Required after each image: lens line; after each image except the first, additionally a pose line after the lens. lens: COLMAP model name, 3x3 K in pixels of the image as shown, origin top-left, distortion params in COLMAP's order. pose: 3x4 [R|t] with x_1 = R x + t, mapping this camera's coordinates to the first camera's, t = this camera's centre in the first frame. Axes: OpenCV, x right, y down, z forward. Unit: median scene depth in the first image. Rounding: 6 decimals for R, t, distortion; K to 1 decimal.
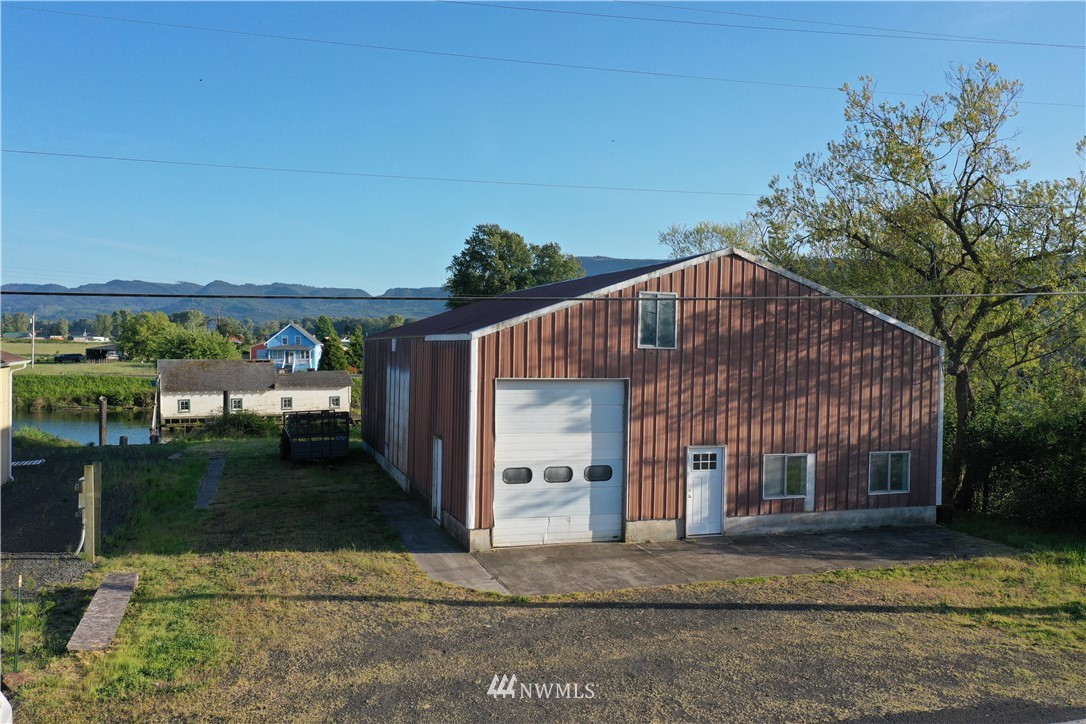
lens RADIAL K [[858.9, 0, 542.4], [0, 858.9, 363.8], [0, 0, 1]] dist [0.010802, 0.007711]
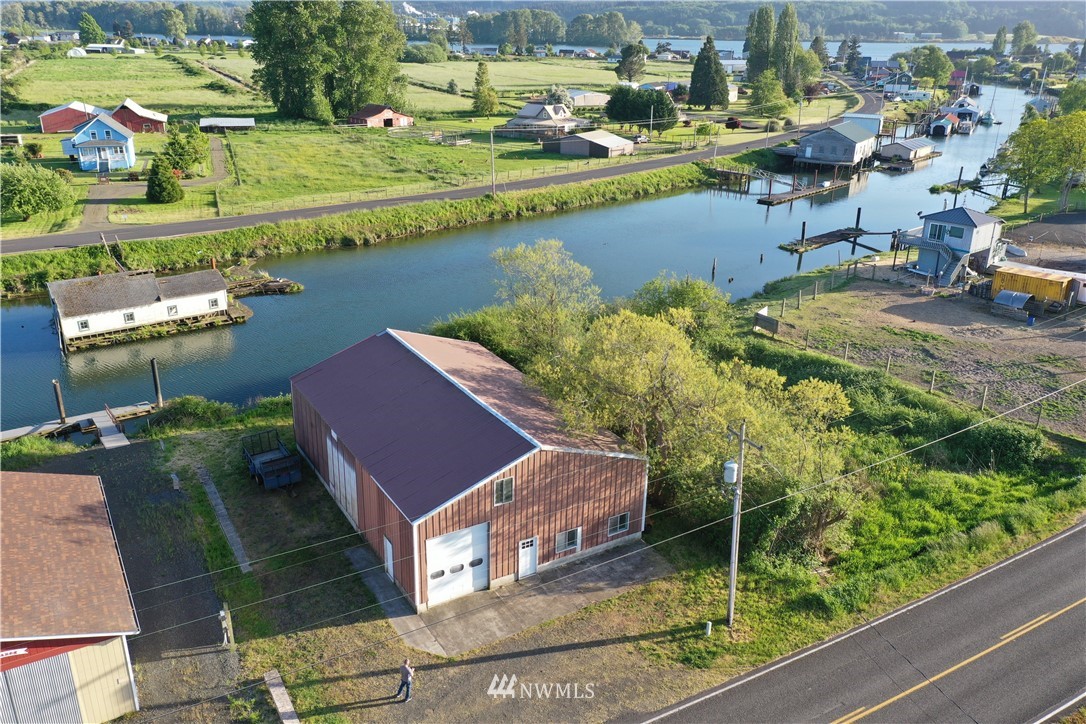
lens RADIAL K [[858.9, 0, 540.6], [0, 858.9, 361.2], [0, 0, 1]] dist [0.010802, 0.007711]
pose [[0.977204, -0.074402, 0.198840, -0.147312], [0.001058, 0.938277, 0.345884, -0.978338], [-0.212301, -0.337789, 0.916966, -0.696536]]
